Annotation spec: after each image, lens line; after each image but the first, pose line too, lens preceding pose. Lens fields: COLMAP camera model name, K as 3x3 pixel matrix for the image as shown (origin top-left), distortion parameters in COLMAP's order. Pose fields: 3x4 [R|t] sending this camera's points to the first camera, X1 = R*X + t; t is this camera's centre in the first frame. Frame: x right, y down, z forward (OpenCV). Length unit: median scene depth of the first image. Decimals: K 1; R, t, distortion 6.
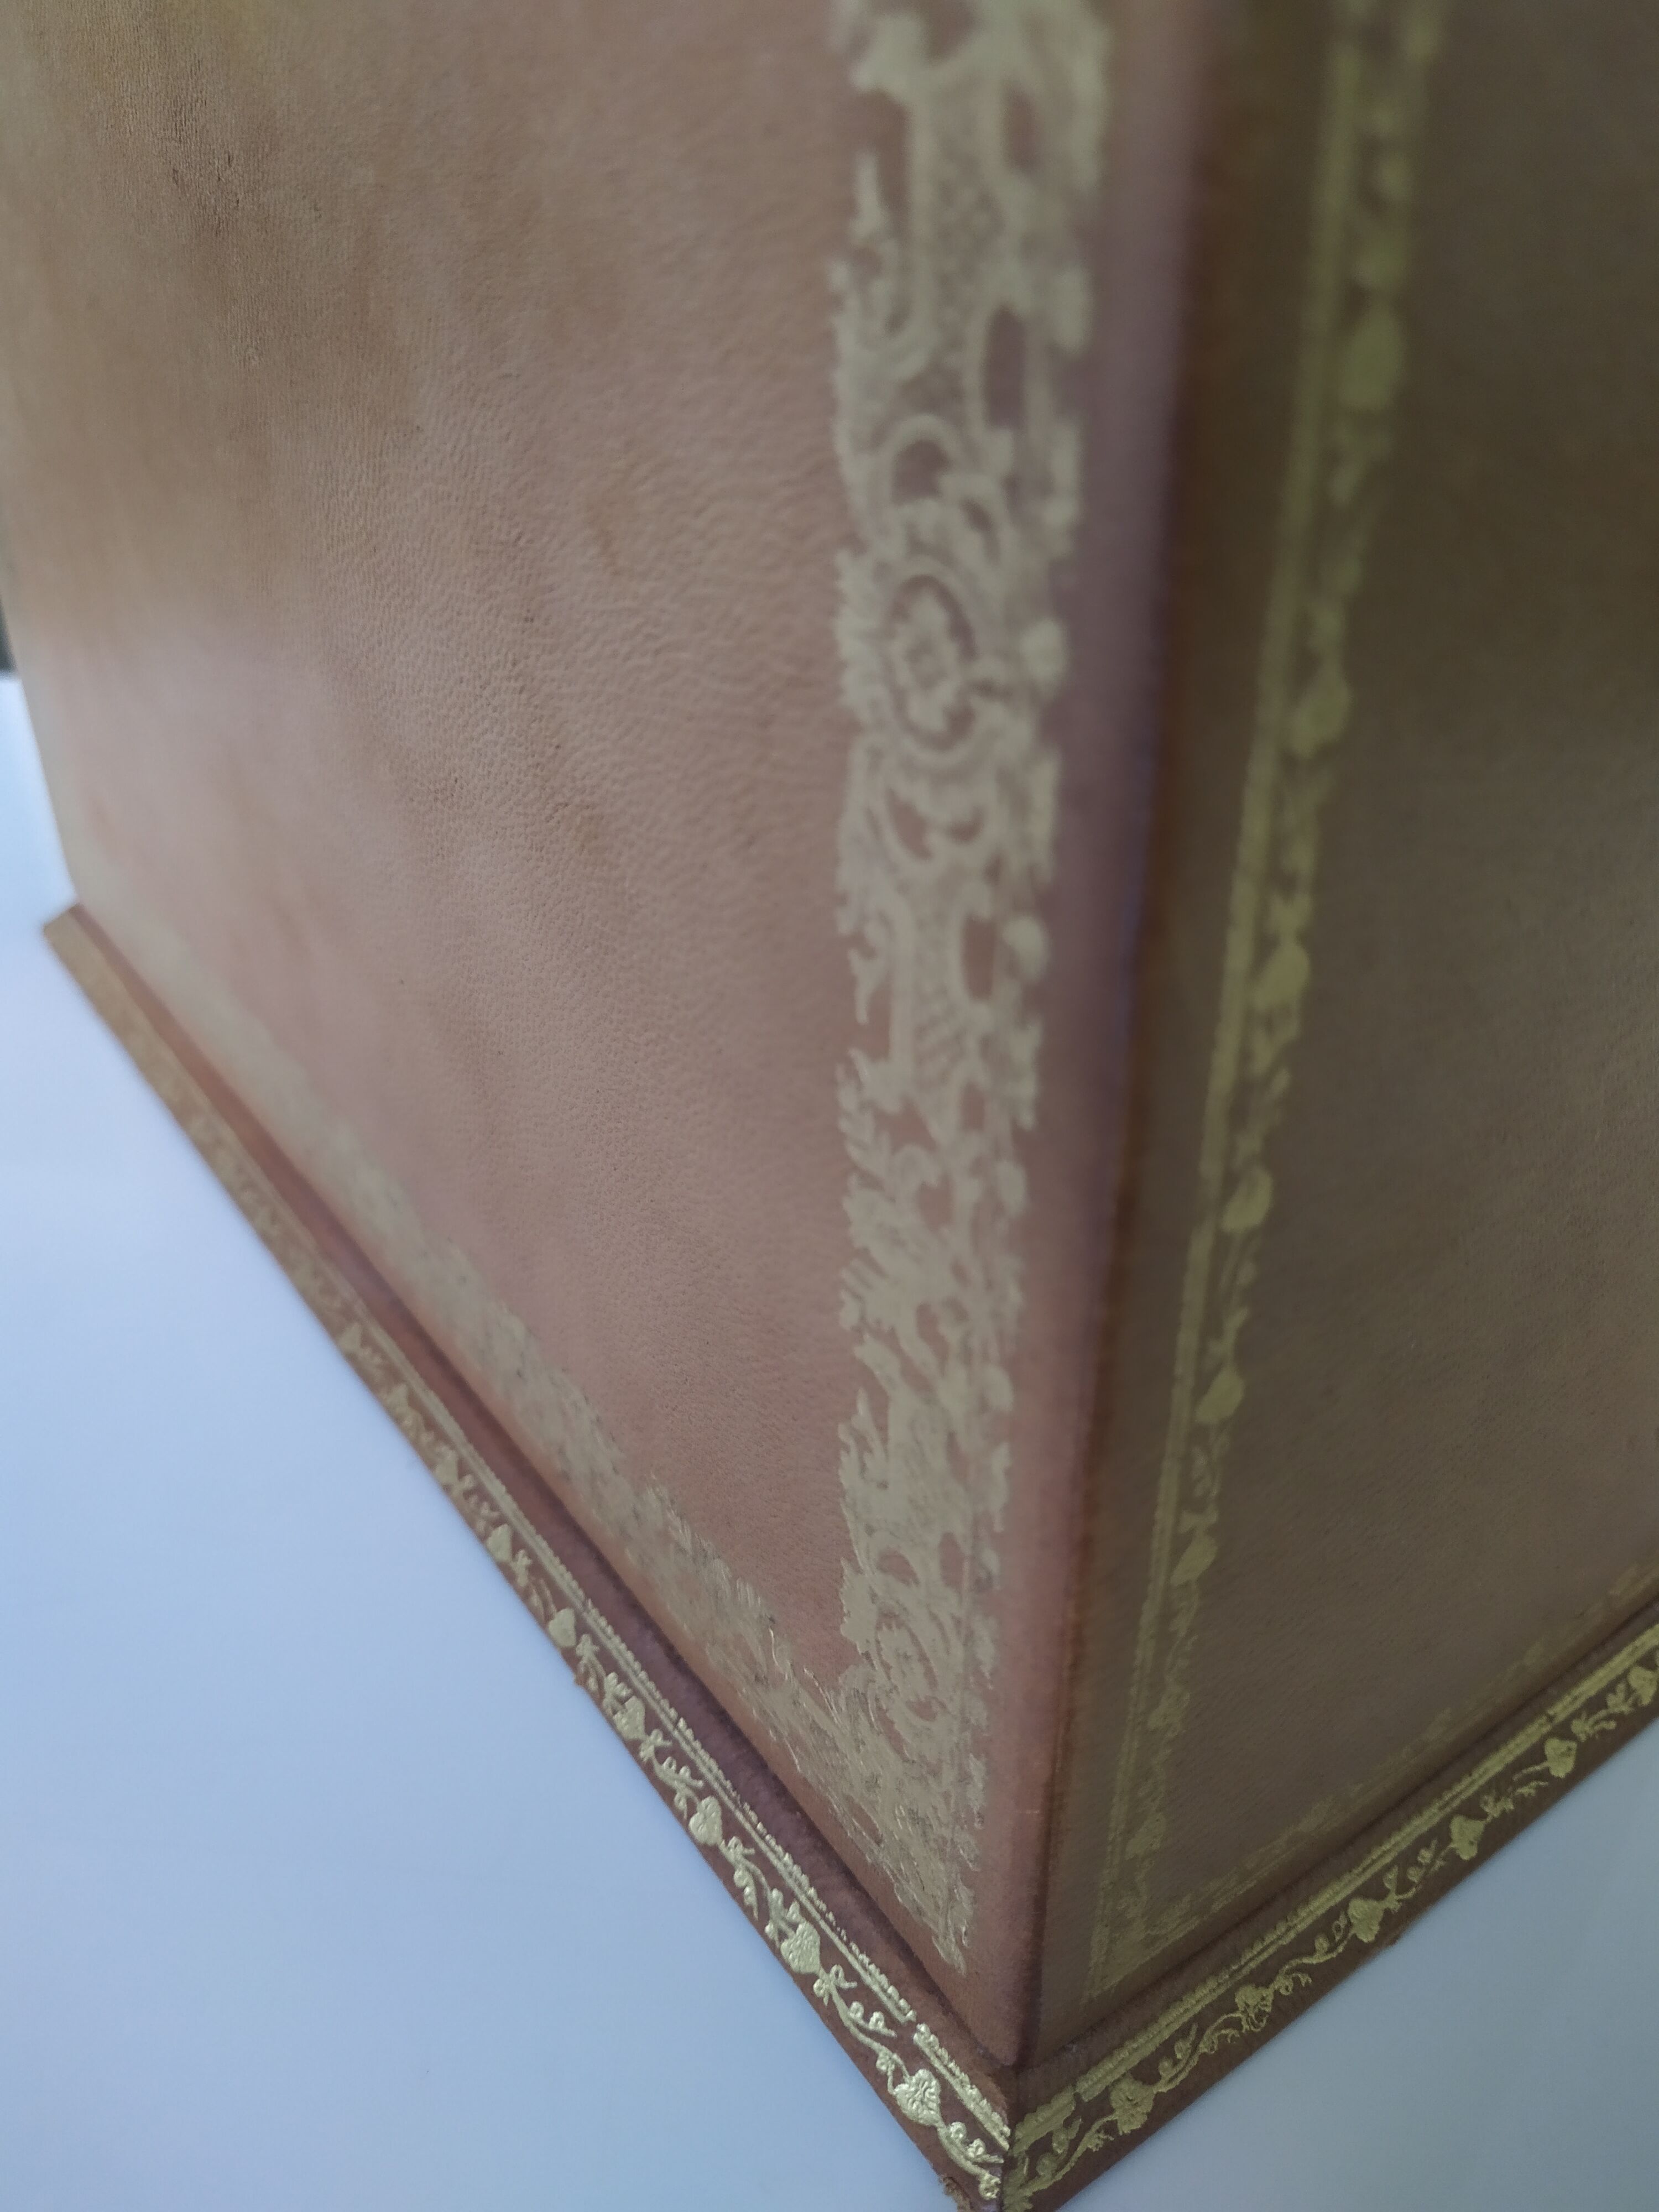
lens RADIAL K [[1753.2, 0, 829.5], [0, 1753.2, 1106.0], [0, 0, 1]] dist [0.083721, -0.220444]
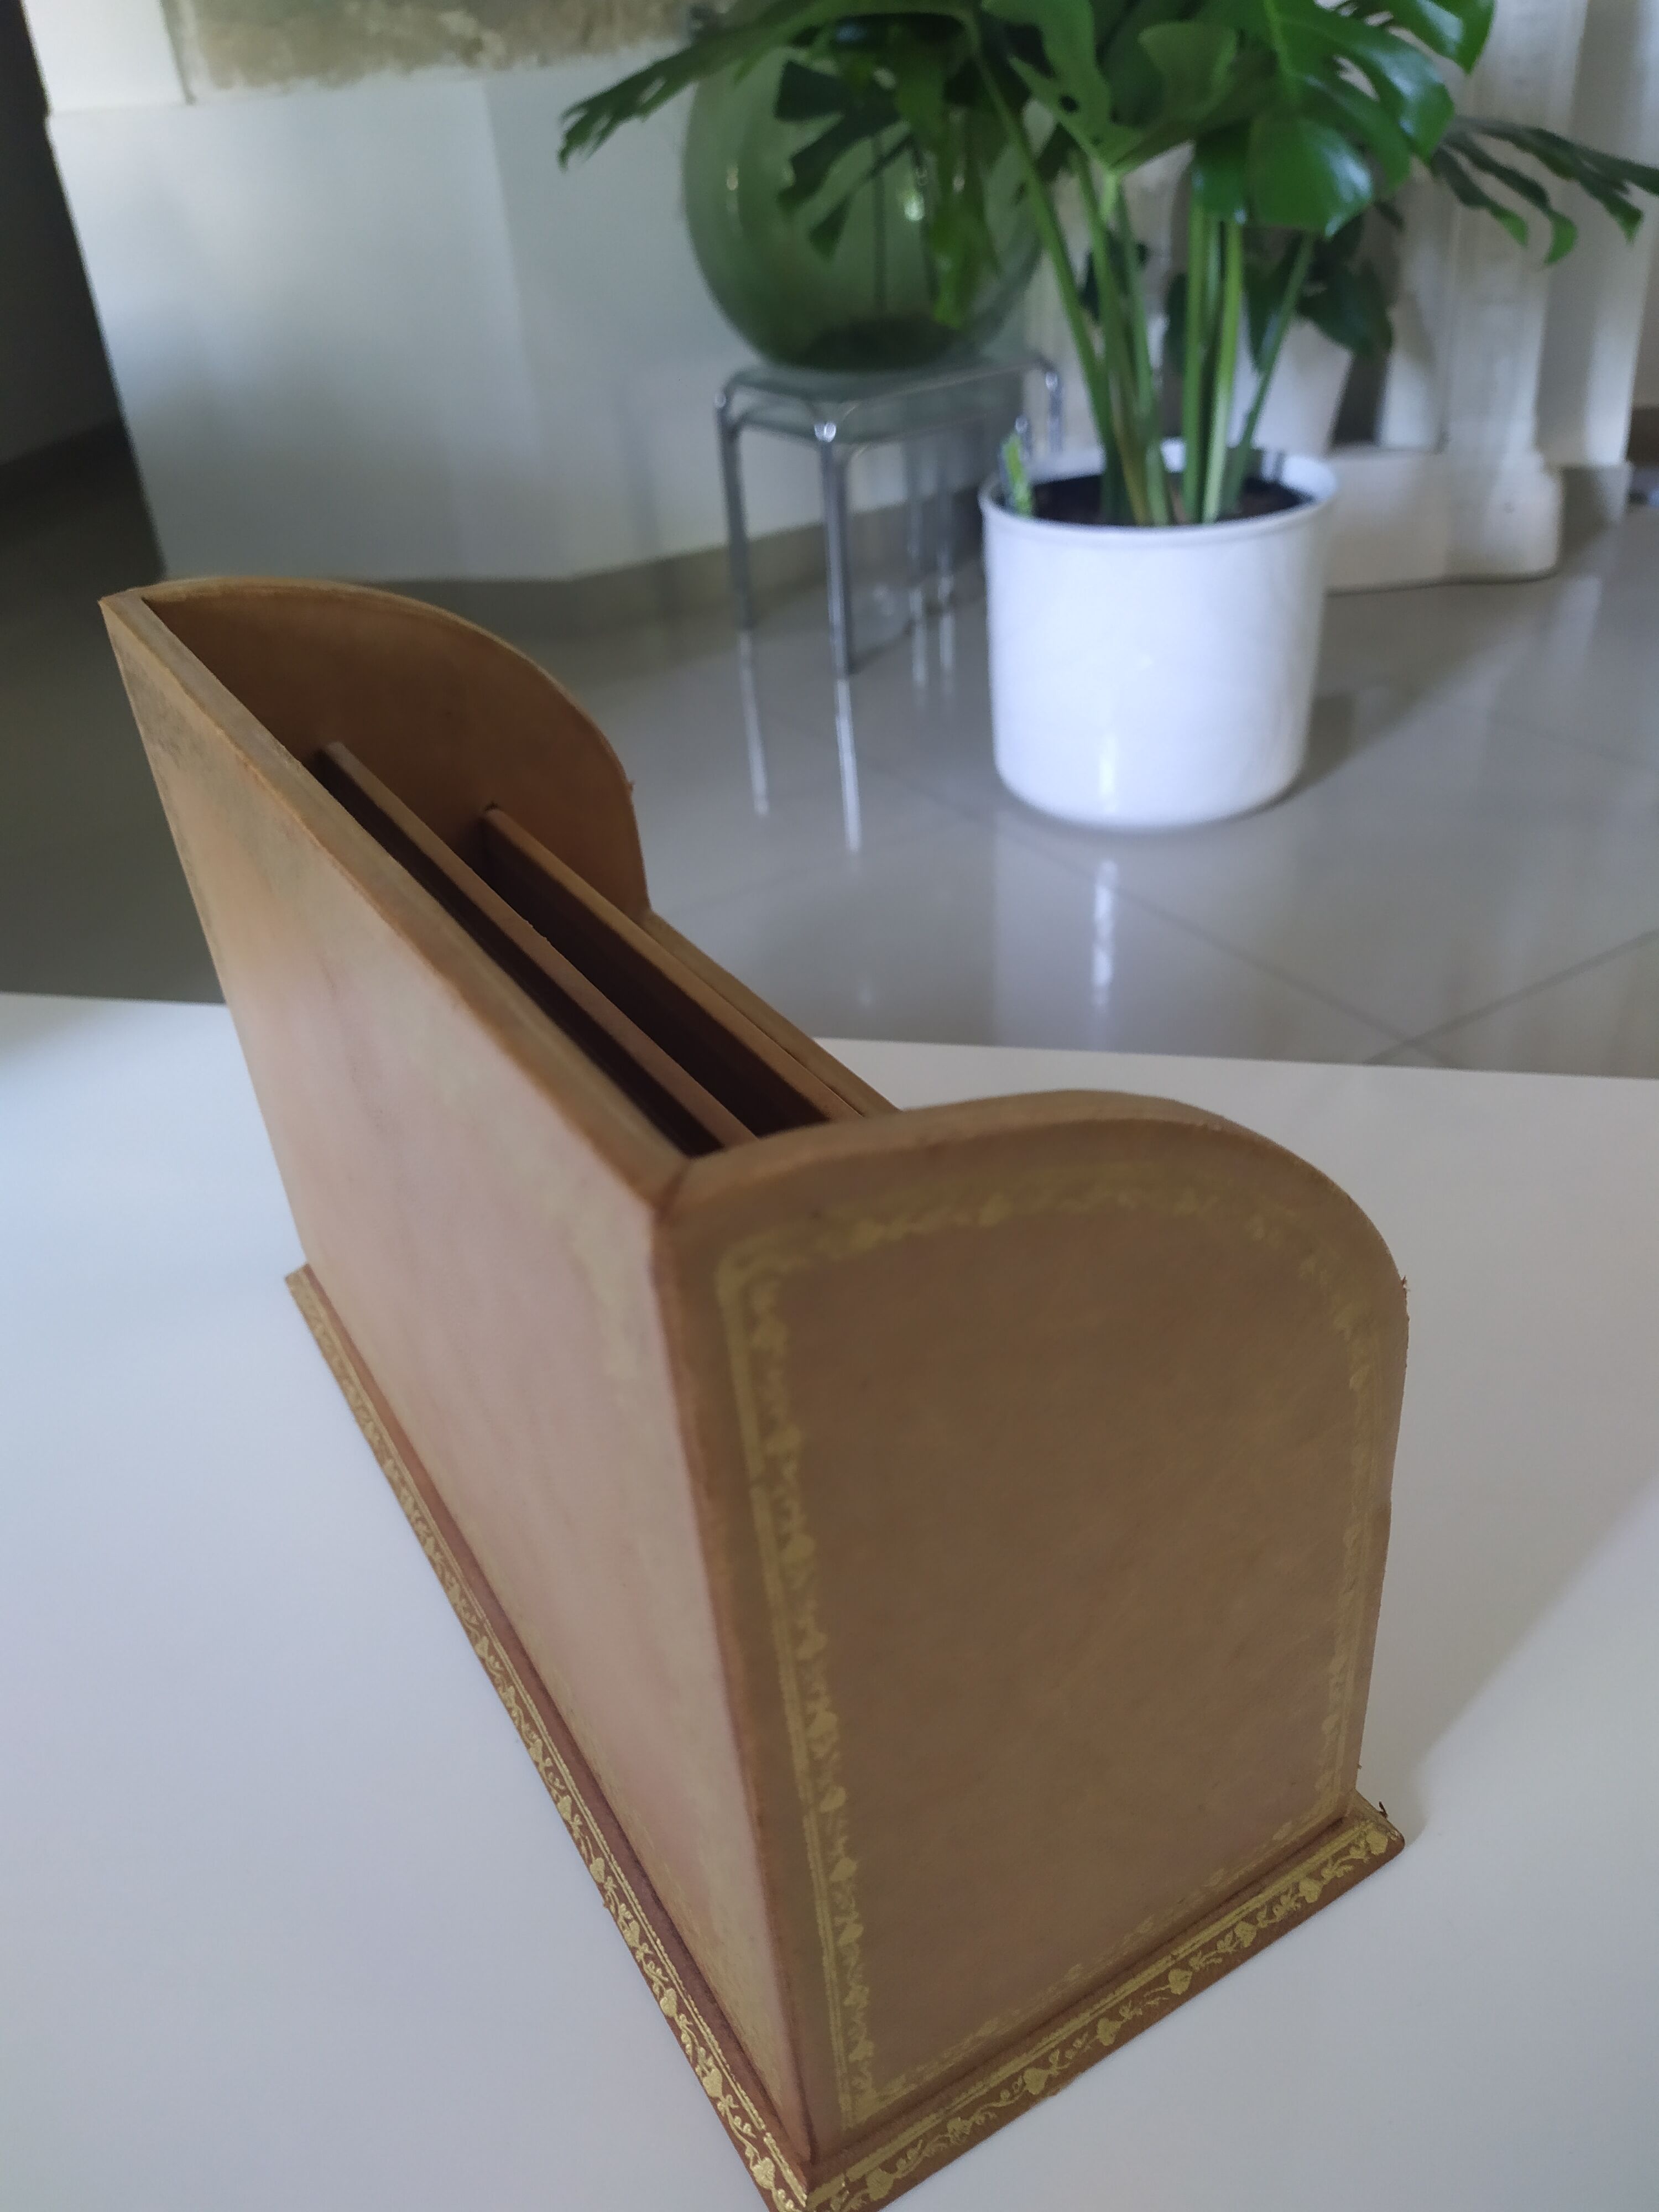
lens RADIAL K [[1690.5, 0, 829.5], [0, 1690.5, 1106.0], [0, 0, 1]] dist [0.000400, -0.074096]
pose [[0.994219, -0.016013, -0.106174, 0.286603], [0.015634, 0.999868, -0.004408, -0.481827], [0.106230, 0.002723, 0.994338, -0.647521]]
